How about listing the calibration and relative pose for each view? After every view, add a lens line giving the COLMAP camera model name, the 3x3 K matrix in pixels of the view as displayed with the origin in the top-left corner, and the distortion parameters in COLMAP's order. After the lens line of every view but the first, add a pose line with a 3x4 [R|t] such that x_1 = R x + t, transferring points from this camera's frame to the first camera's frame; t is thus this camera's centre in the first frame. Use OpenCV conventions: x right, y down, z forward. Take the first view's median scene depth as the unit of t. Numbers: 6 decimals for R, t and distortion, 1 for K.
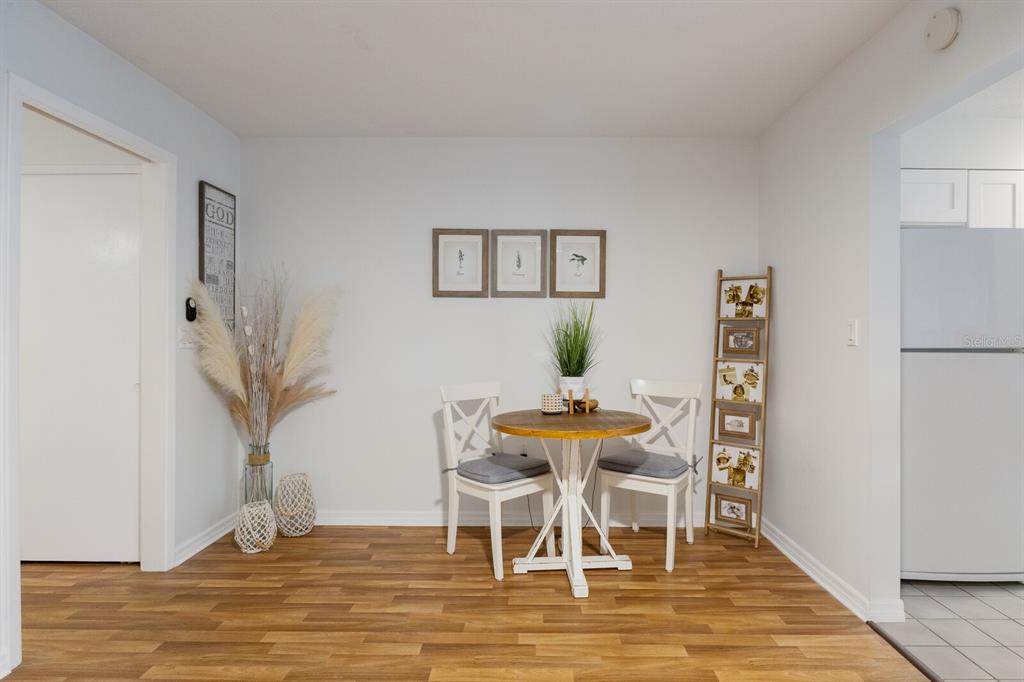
lens RADIAL K [[543.8, 0, 528.3], [0, 543.8, 336.0], [0, 0, 1]] dist [0.002707, -0.003252]
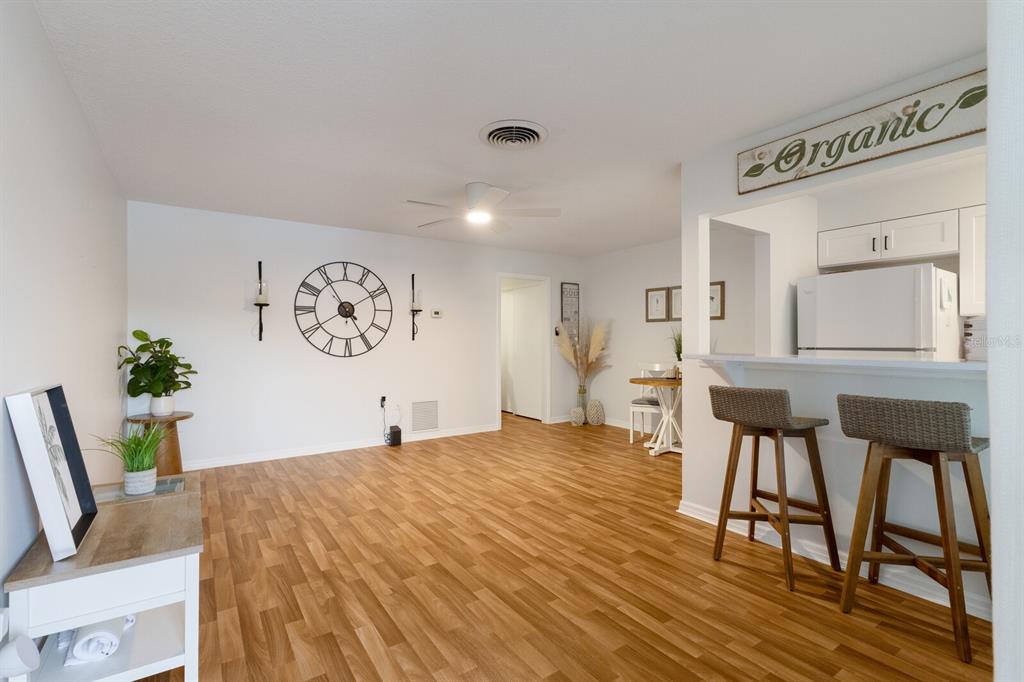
lens RADIAL K [[476.8, 0, 510.5], [0, 476.8, 339.8], [0, 0, 1]] dist [0.019382, -0.000187]
pose [[0.563478, -0.005282, -0.826114, 1.147607], [0.000416, 0.999981, -0.006110, 0.006758], [0.826131, 0.003100, 0.563470, -0.500661]]
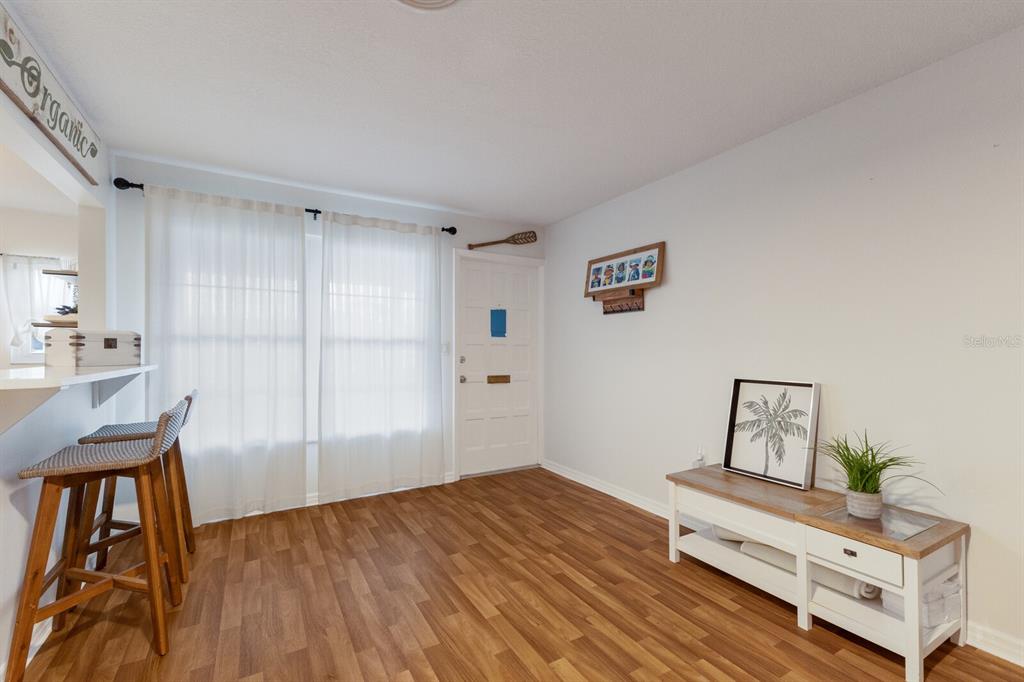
lens RADIAL K [[441.7, 0, 512.2], [0, 441.7, 345.9], [0, 0, 1]] dist [0.010032, -0.001249]
pose [[-0.512299, 0.002289, 0.858804, -0.079308], [-0.000447, 0.999996, -0.002932, -0.000582], [-0.858807, -0.001886, -0.512296, 0.196455]]
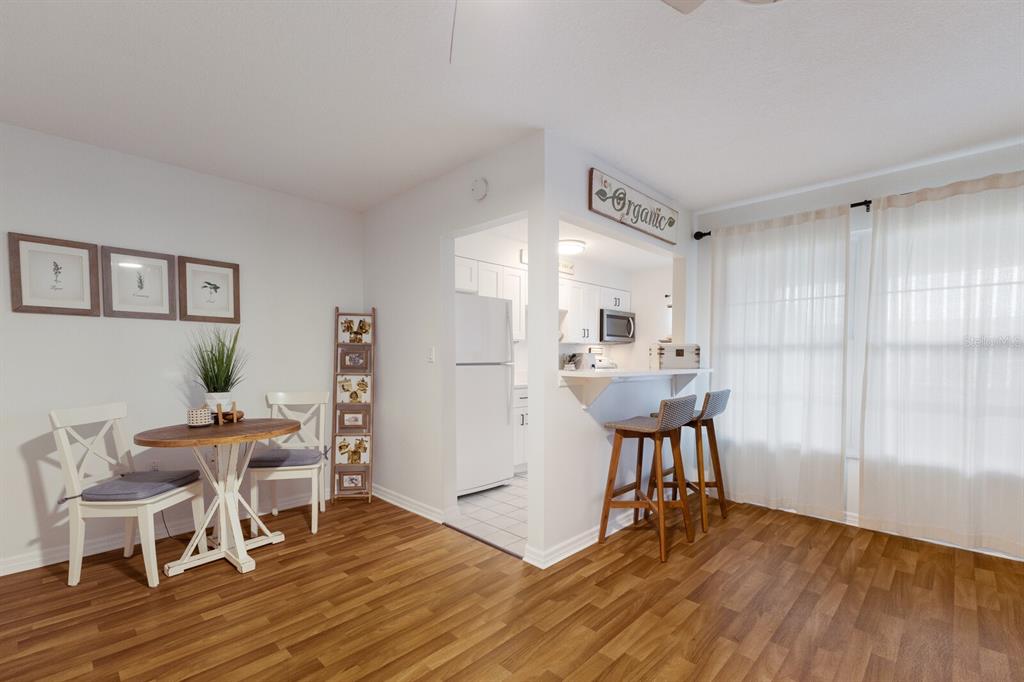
lens RADIAL K [[451.5, 0, 512.3], [0, 451.5, 375.3], [0, 0, 1]] dist [0.021106, -0.002082]
pose [[0.693830, -0.032403, 0.719409, -0.171666], [0.002101, 0.999074, 0.042974, -0.000486], [-0.720135, -0.028305, 0.693256, -0.097119]]
